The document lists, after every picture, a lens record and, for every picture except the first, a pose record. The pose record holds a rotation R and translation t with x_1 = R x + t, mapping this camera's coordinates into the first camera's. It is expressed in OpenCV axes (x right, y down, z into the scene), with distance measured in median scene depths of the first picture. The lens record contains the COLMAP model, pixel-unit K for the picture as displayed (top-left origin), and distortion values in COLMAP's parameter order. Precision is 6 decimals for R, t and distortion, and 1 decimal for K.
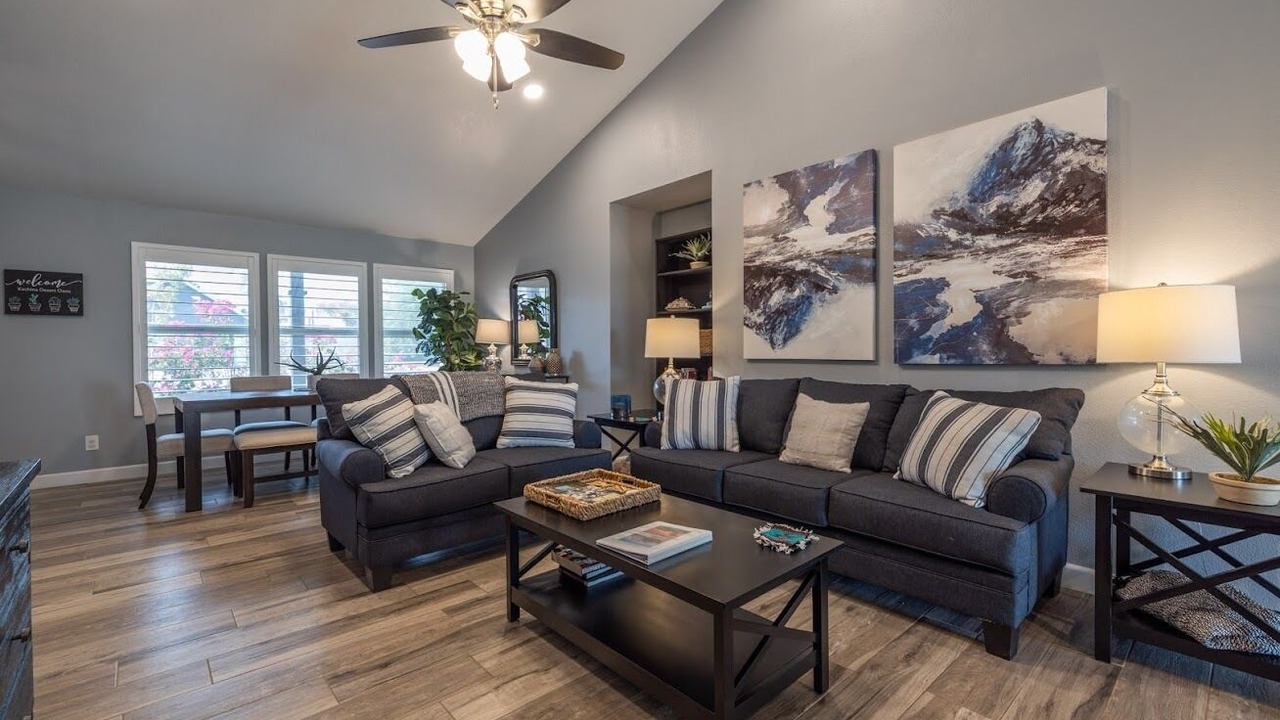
lens RADIAL K [[548.9, 0, 636.8], [0, 548.9, 354.6], [0, 0, 1]] dist [0.000703, 0.000007]
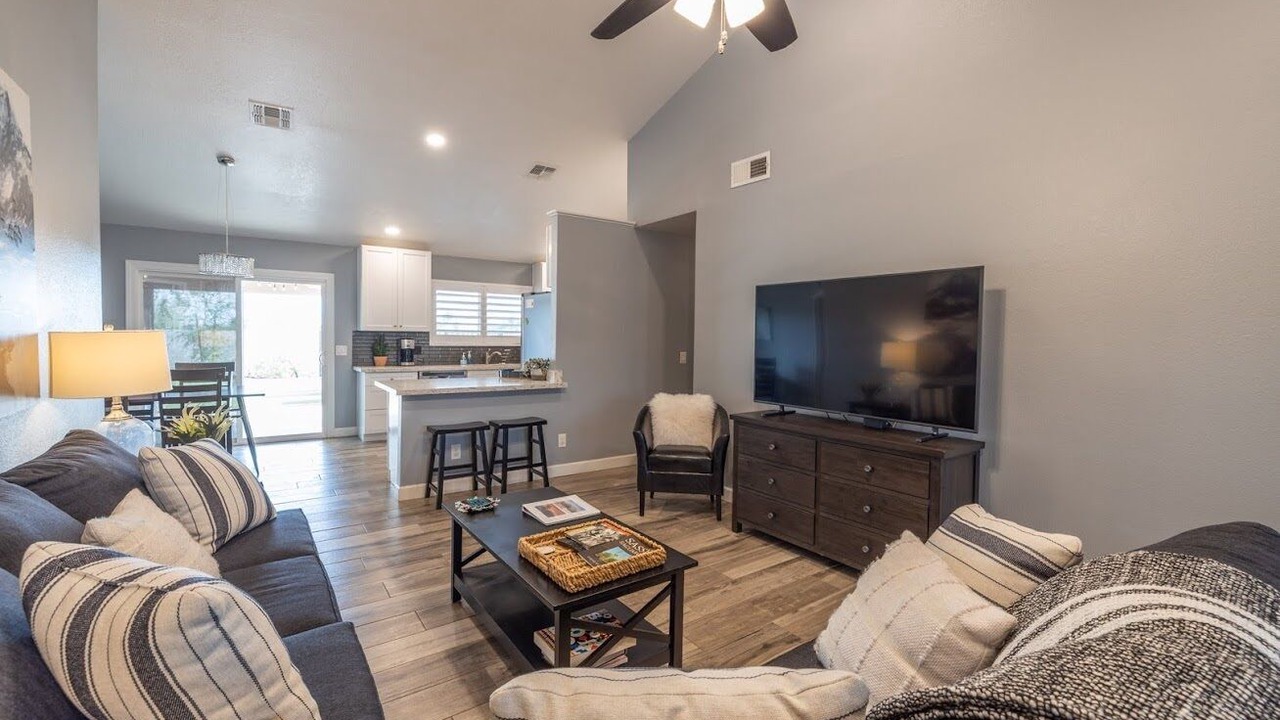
lens RADIAL K [[534.1, 0, 634.9], [0, 534.1, 353.6], [0, 0, 1]] dist [-0.000535, -0.000212]
pose [[-0.993663, -0.010911, 0.111873, -0.175846], [-0.005852, 0.998949, 0.045451, -0.084384], [-0.112251, 0.044509, -0.992683, 1.323832]]
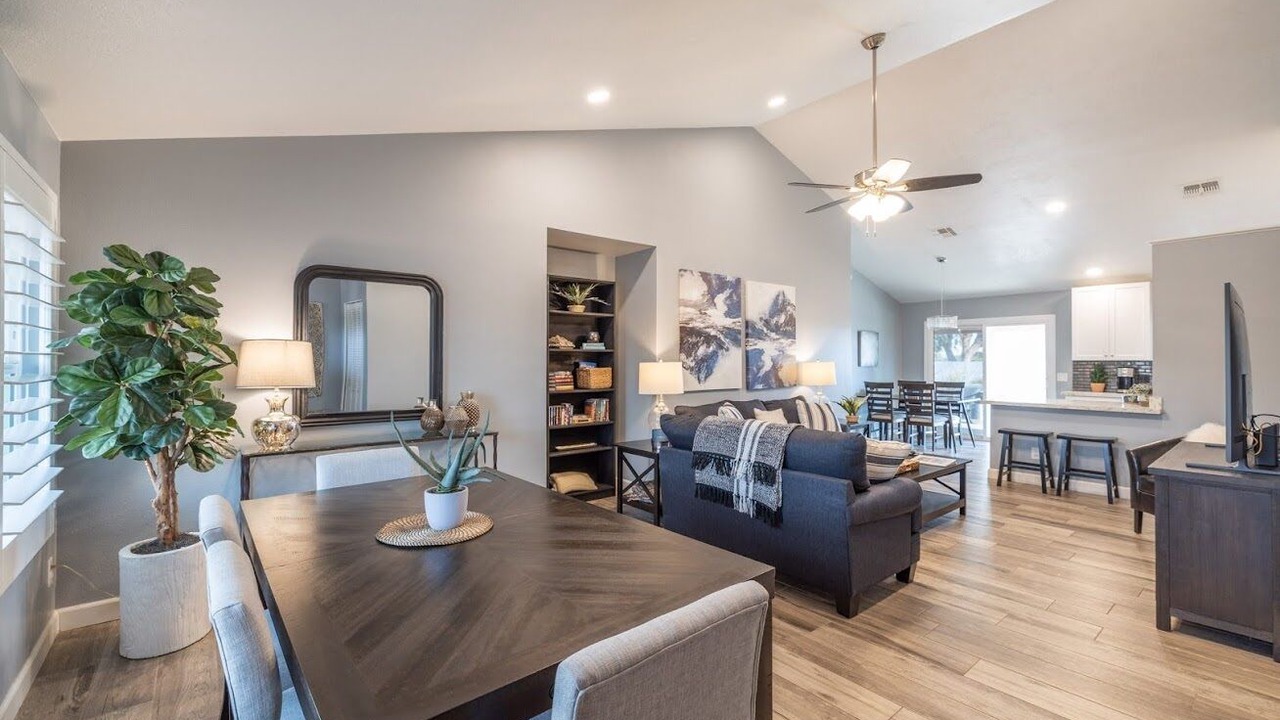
lens RADIAL K [[534.1, 0, 634.9], [0, 534.1, 353.6], [0, 0, 1]] dist [-0.000535, -0.000212]
pose [[0.050211, 0.020015, 0.998538, -1.421534], [0.010424, 0.999734, -0.020563, -0.074697], [-0.998684, 0.011441, 0.049989, 1.256567]]
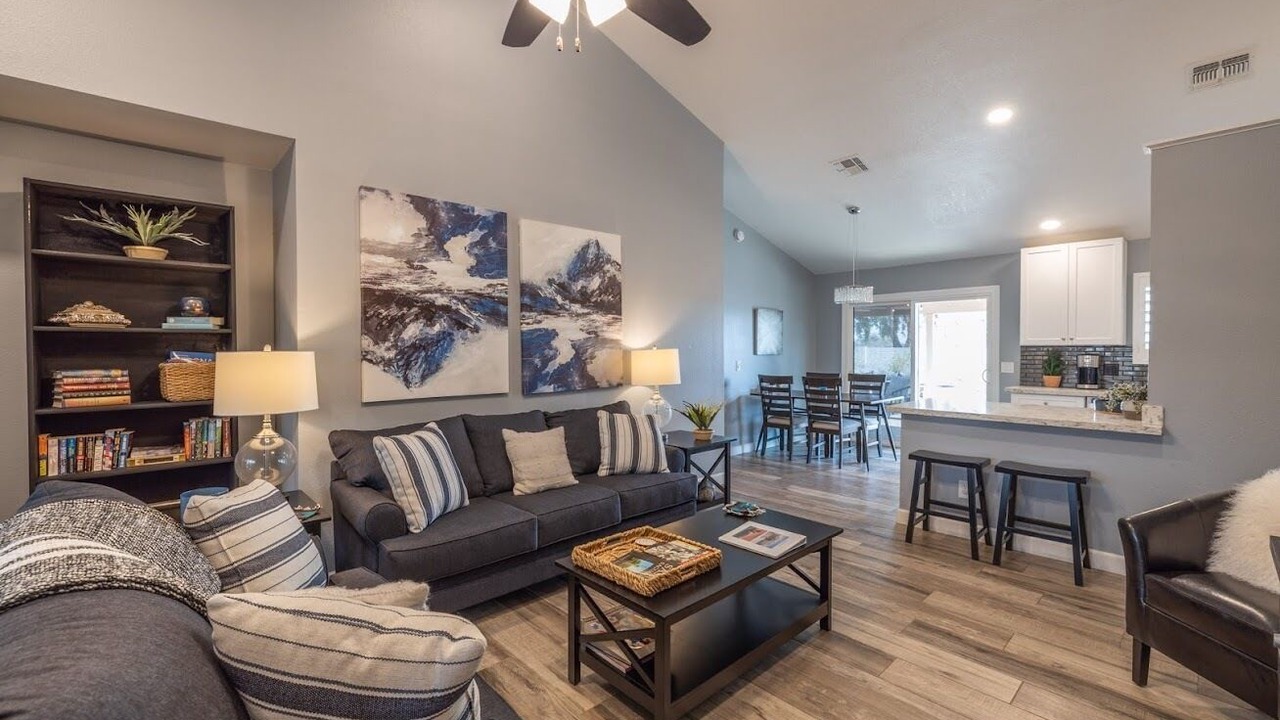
lens RADIAL K [[534.1, 0, 634.9], [0, 534.1, 353.6], [0, 0, 1]] dist [-0.000535, -0.000212]
pose [[-0.011723, -0.003381, 0.999926, -0.706121], [0.015494, 0.999874, 0.003562, -0.072187], [-0.999811, 0.015534, -0.011669, 0.730103]]
